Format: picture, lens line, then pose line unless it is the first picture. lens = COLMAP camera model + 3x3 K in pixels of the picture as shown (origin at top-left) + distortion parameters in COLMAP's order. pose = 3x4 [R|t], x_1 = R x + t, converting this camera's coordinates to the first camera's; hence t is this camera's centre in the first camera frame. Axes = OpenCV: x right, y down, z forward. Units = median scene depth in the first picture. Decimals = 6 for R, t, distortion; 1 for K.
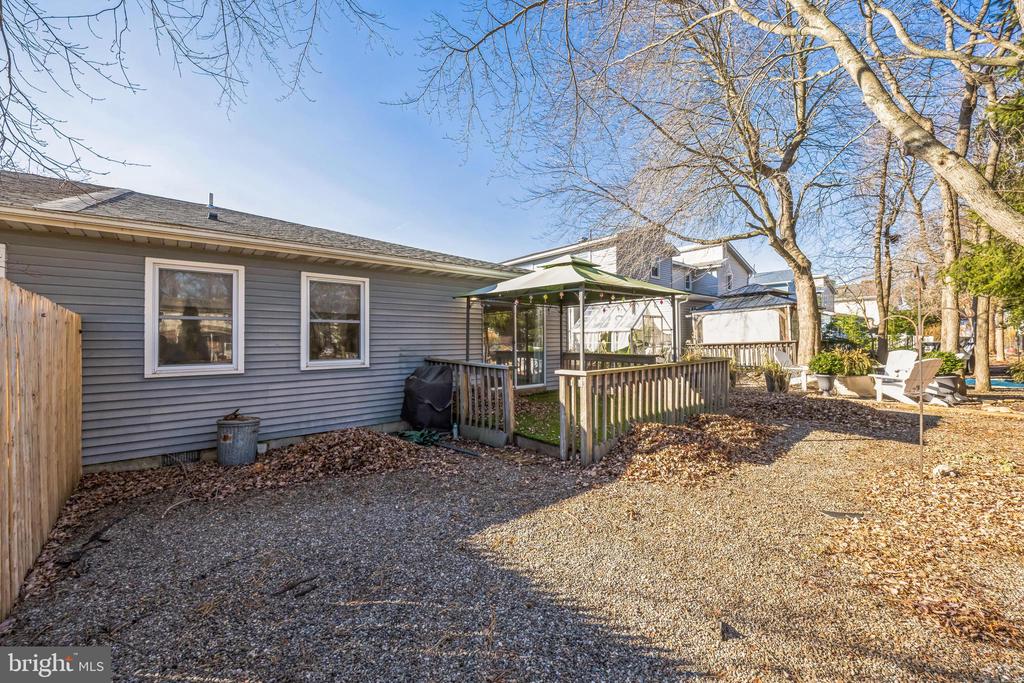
lens RADIAL K [[397.6, 0, 511.9], [0, 397.6, 338.5], [0, 0, 1]] dist [-0.000372, -0.000006]
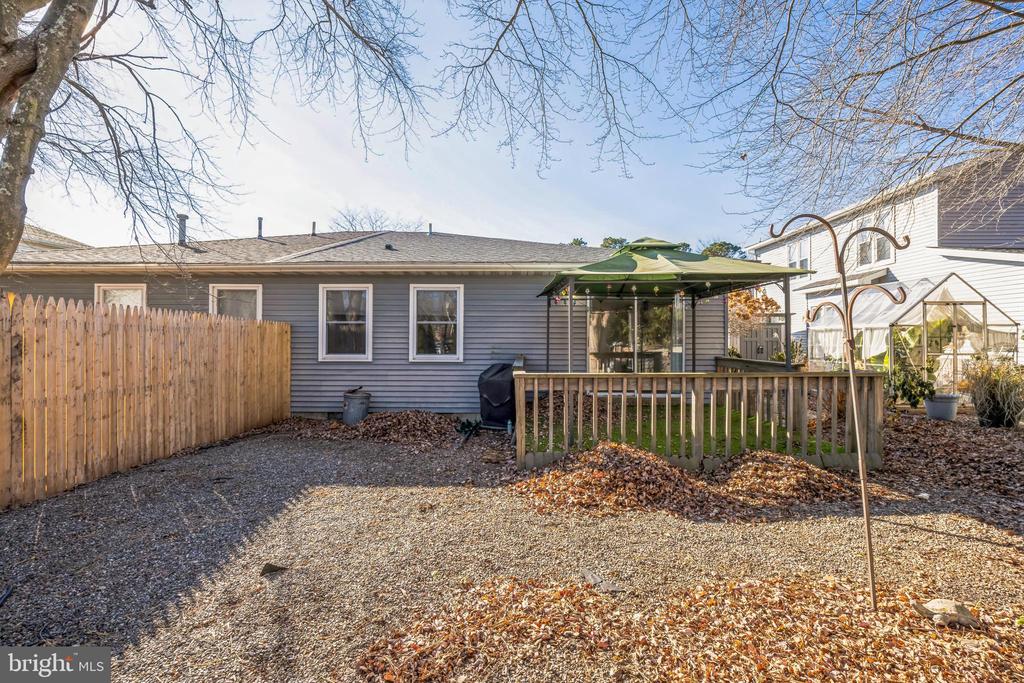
lens RADIAL K [[445.7, 0, 512.0], [0, 445.7, 341.5], [0, 0, 1]] dist [0.000887, -0.000022]
pose [[0.757550, 0.013370, -0.652640, 0.626931], [-0.005832, 0.999889, 0.013714, -0.006075], [0.652751, -0.006582, 0.757544, 0.133797]]
